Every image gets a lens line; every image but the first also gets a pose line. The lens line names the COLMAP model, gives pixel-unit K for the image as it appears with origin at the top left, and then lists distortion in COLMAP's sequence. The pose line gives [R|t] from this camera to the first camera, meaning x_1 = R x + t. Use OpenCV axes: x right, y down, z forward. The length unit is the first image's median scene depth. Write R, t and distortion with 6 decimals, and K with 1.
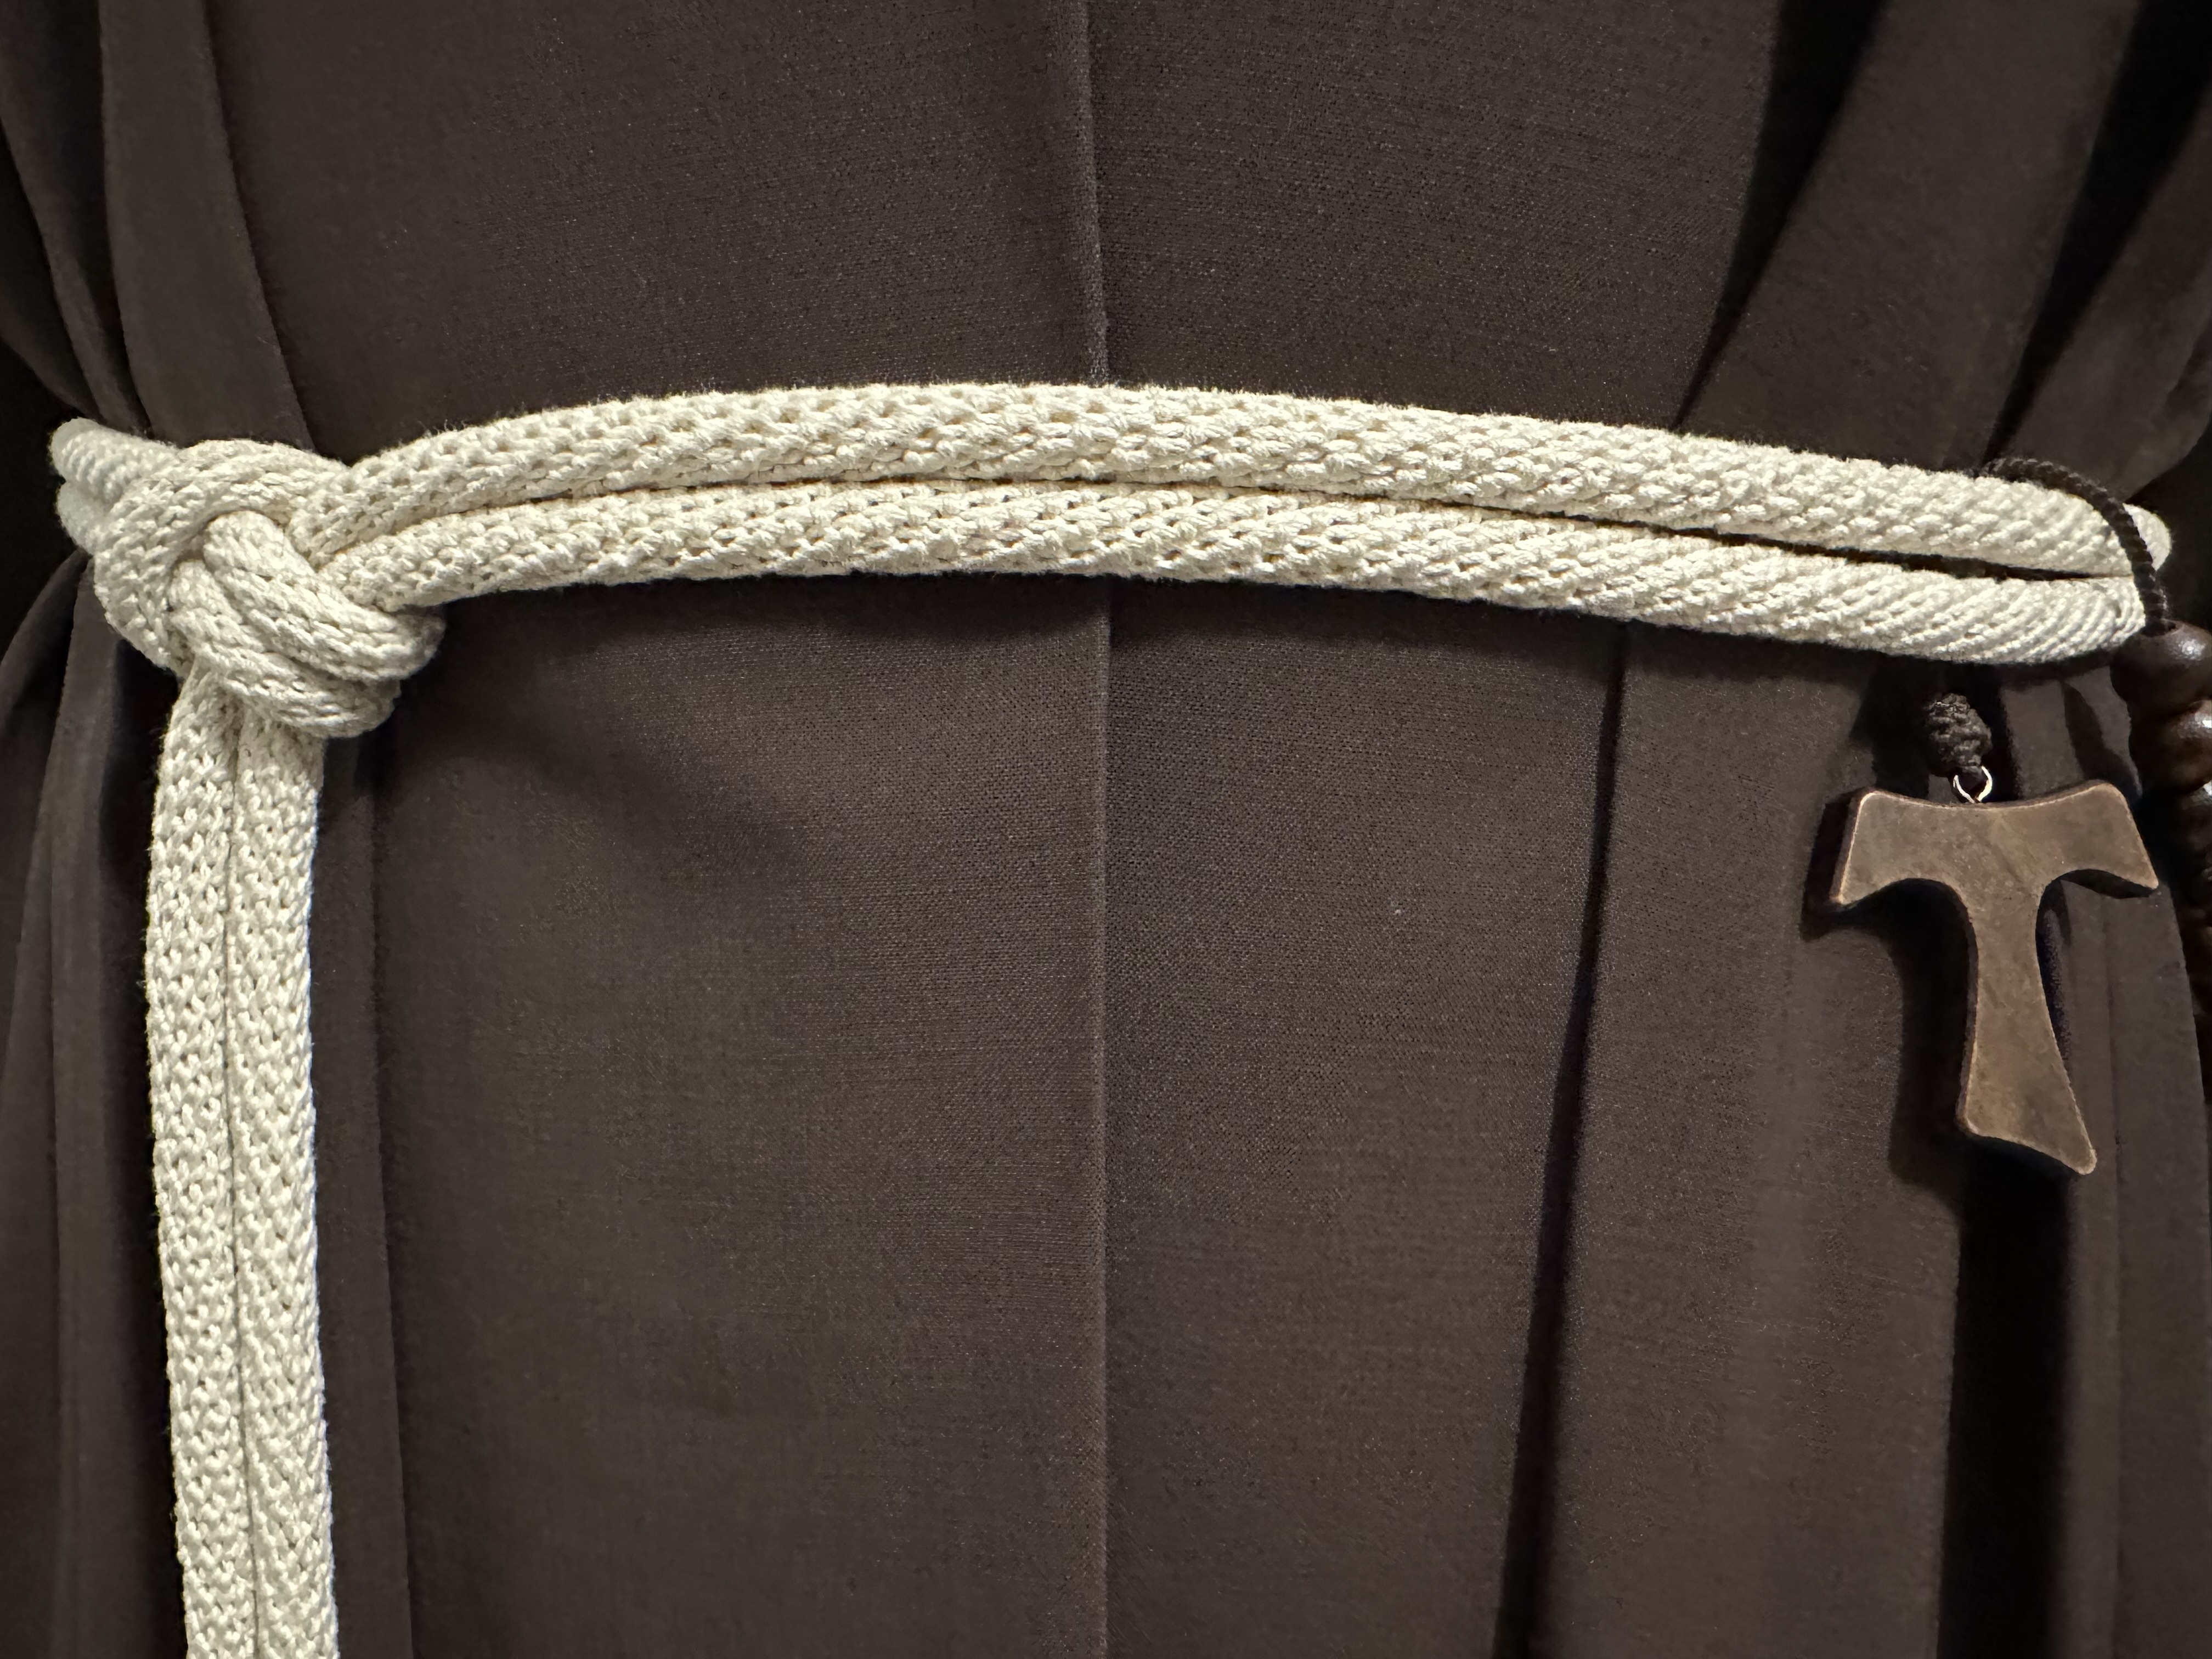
lens RADIAL K [[1552.8, 0, 1063.4], [0, 1552.8, 1028.1], [0, 0, 1]] dist [-0.000676, 0.006668]
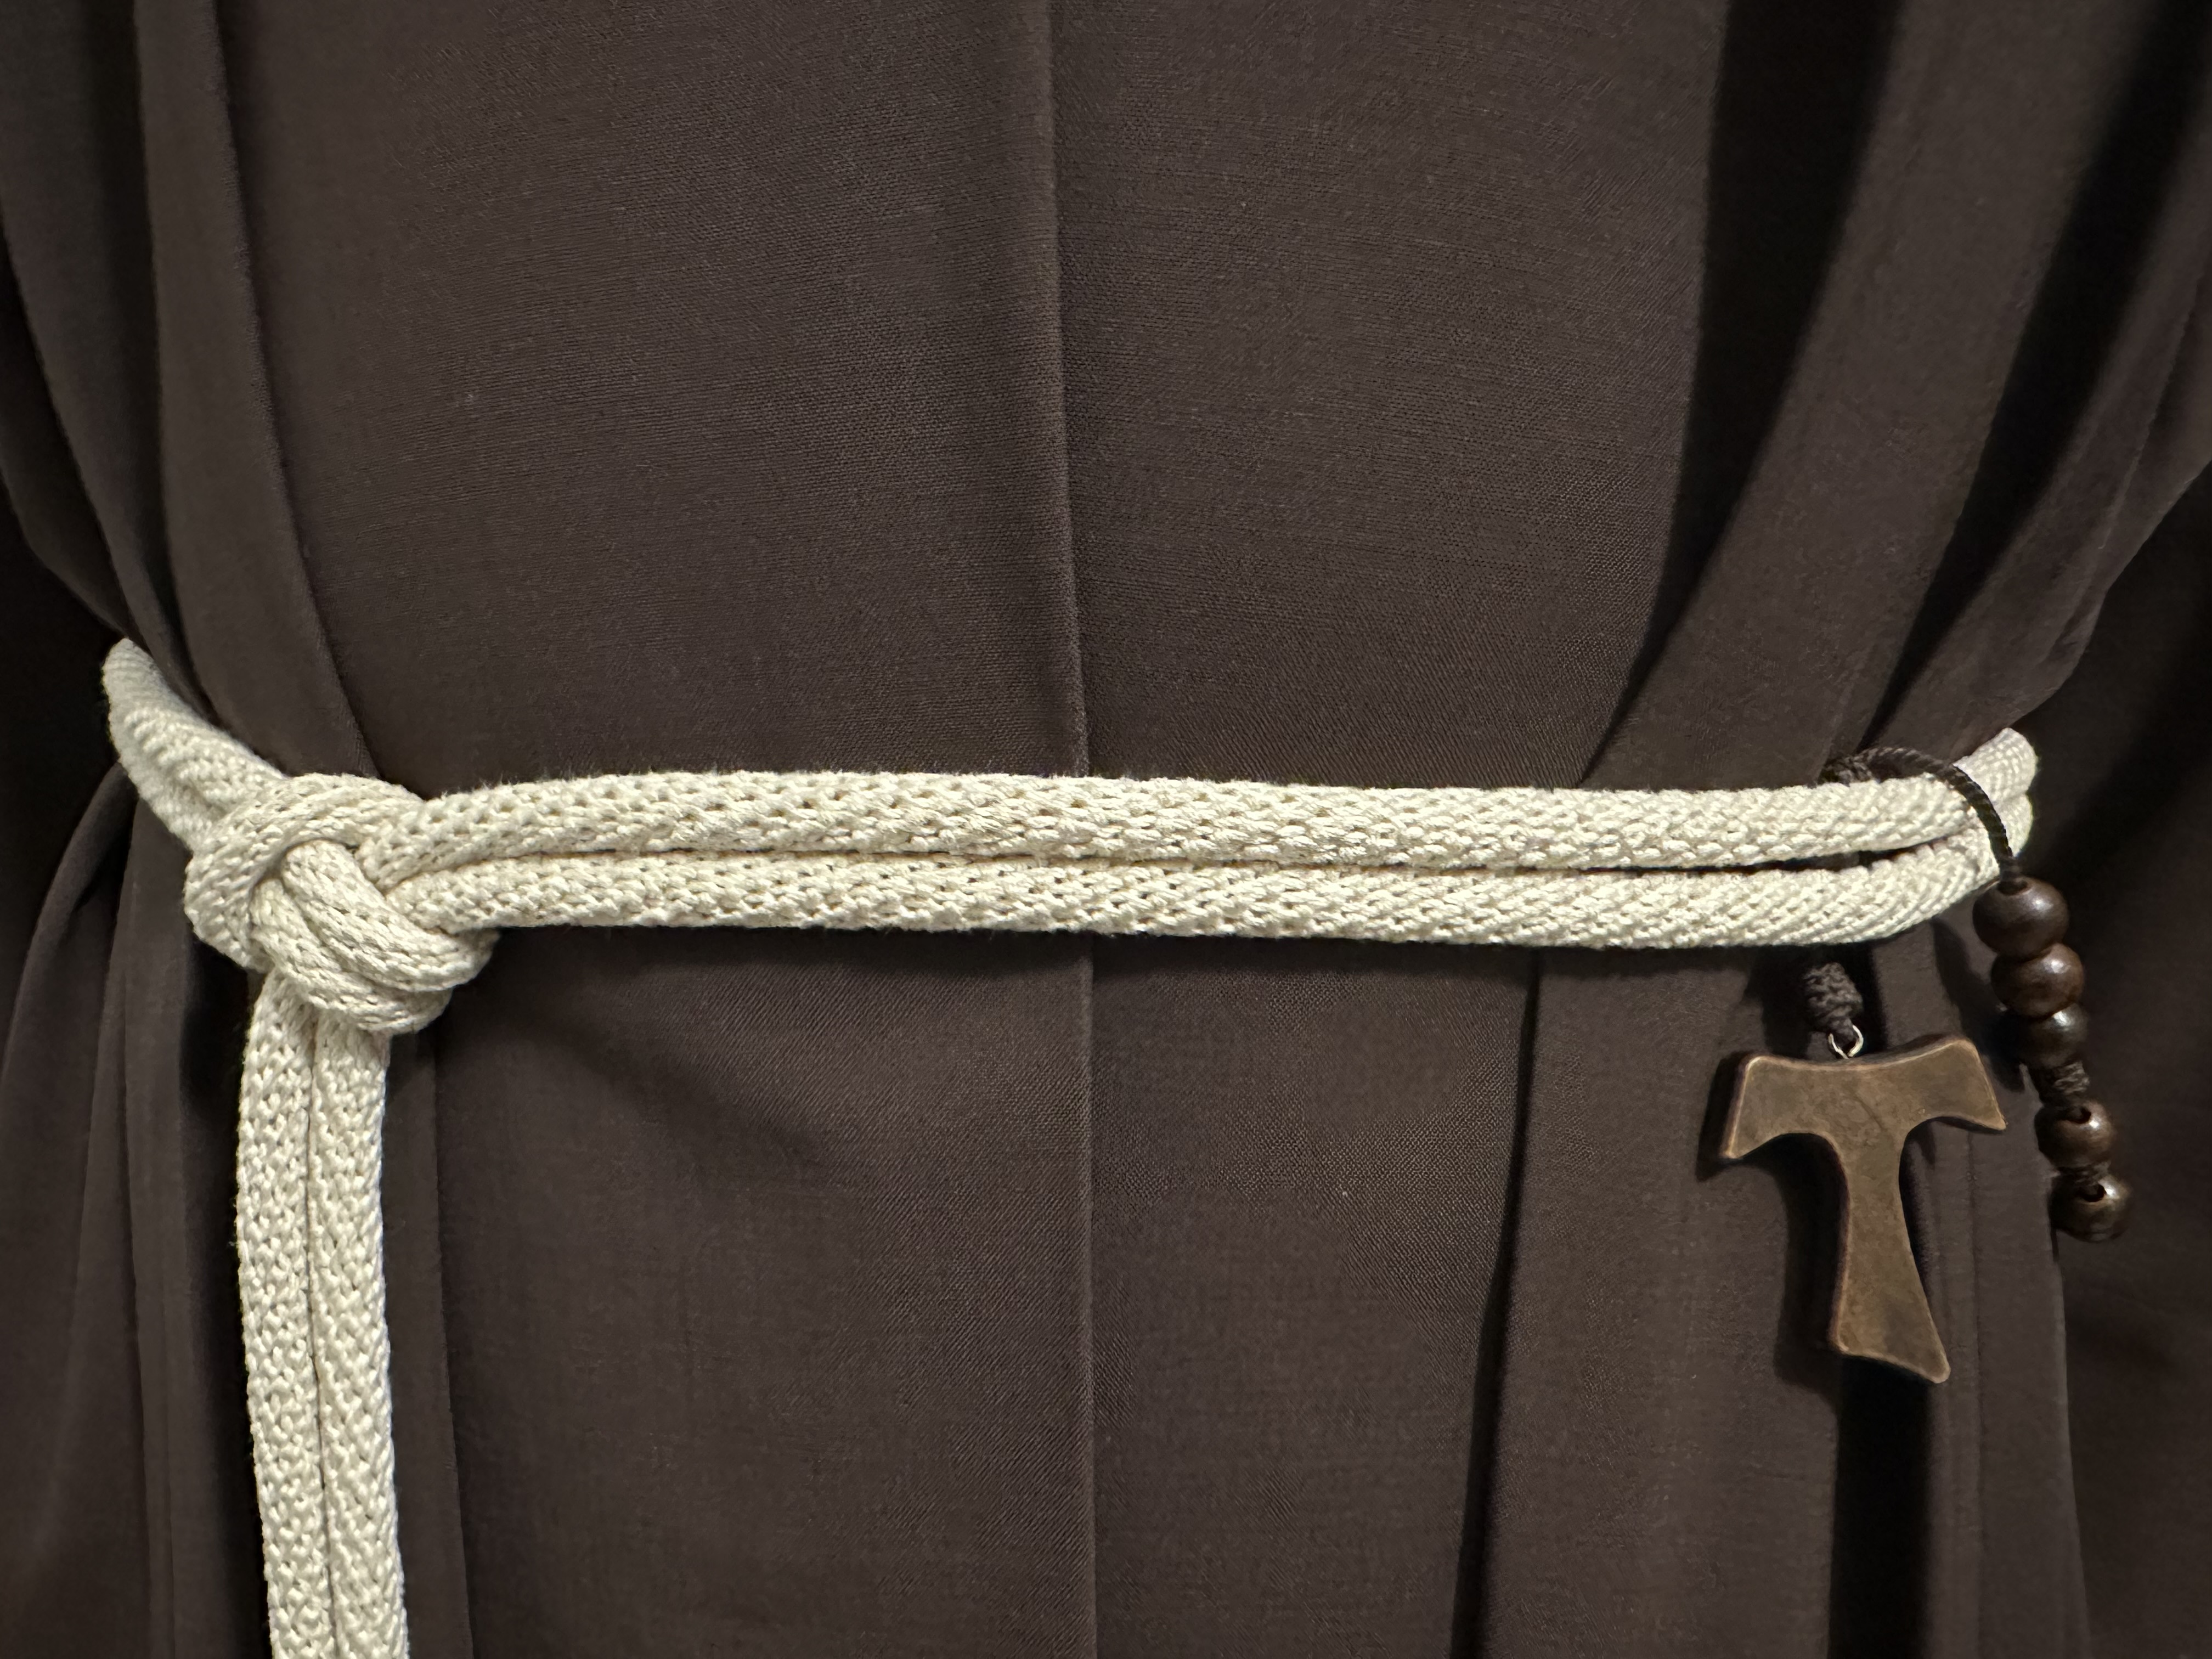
lens RADIAL K [[1588.7, 0, 1057.3], [0, 1588.7, 823.3], [0, 0, 1]] dist [-0.000116, -0.000771]
pose [[0.999725, -0.012910, 0.019572, -0.015499], [0.012169, 0.999222, 0.037505, -0.370909], [-0.020041, -0.037257, 0.999105, -0.151177]]
